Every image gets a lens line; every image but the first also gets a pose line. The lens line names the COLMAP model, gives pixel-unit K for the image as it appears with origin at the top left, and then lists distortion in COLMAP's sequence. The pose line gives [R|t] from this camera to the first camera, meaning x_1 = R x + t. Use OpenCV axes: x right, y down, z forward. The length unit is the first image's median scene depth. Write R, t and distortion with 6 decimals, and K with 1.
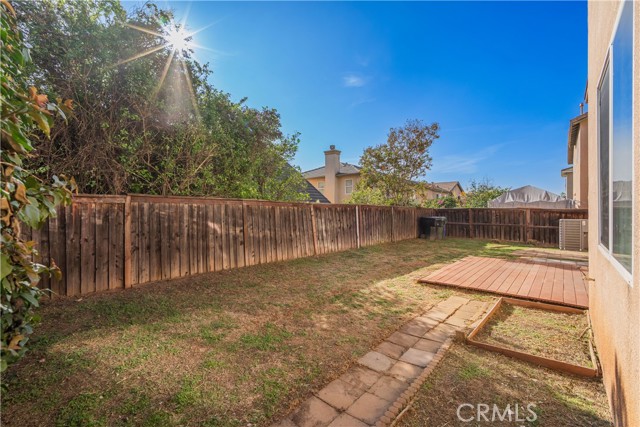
lens RADIAL K [[278.2, 0, 320.6], [0, 278.2, 213.2], [0, 0, 1]] dist [0.006886, 0.000238]
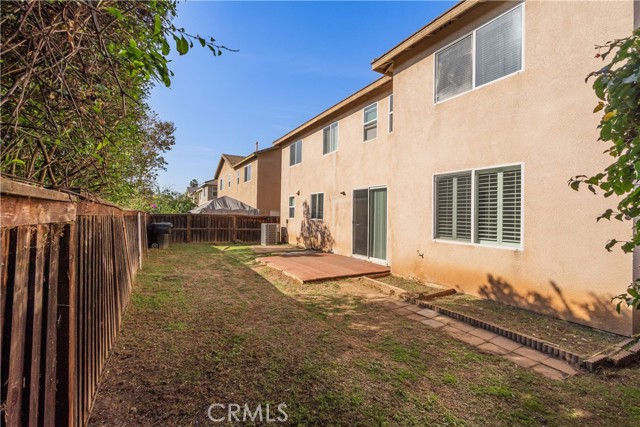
lens RADIAL K [[278.2, 0, 321.7], [0, 278.2, 214.5], [0, 0, 1]] dist [0.006886, 0.000238]
pose [[0.319430, 0.009624, 0.947561, -0.981671], [-0.012104, 0.999908, -0.006075, -0.051291], [-0.947532, -0.009528, 0.319517, 0.703262]]
